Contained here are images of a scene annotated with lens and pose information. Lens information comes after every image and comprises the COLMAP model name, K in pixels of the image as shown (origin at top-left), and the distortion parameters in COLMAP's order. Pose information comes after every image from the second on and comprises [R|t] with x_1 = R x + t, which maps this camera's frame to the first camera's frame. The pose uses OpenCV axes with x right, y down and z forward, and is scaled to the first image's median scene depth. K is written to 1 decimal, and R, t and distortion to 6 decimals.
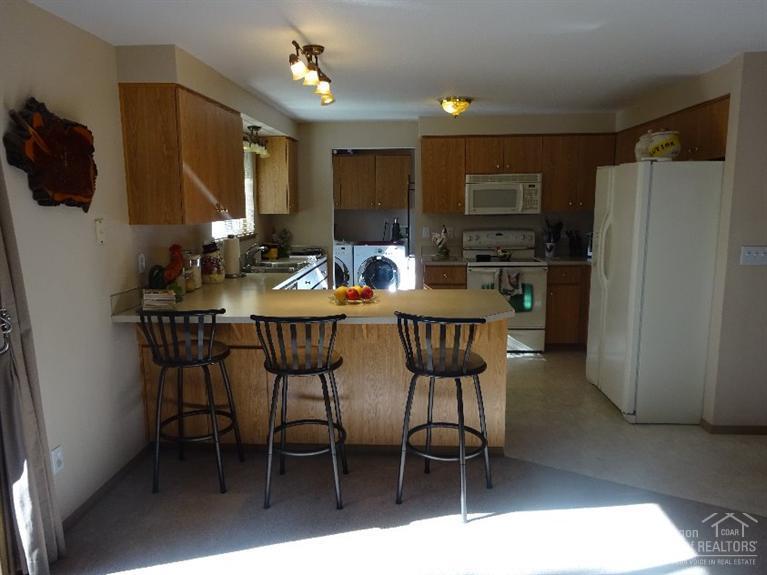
lens RADIAL K [[566.6, 0, 383.5], [0, 566.6, 287.5], [0, 0, 1]] dist [0.004334, -0.005604]
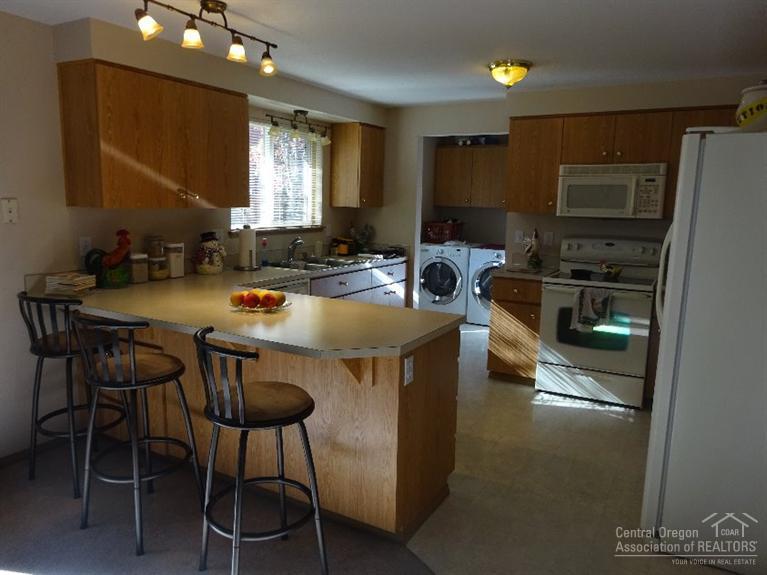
lens RADIAL K [[566.6, 0, 383.5], [0, 566.6, 287.5], [0, 0, 1]] dist [0.004334, -0.005604]
pose [[0.897531, 0.095381, -0.430511, 0.284641], [-0.095445, 0.995202, 0.021506, -0.025375], [0.430497, 0.021788, 0.902329, 0.199926]]
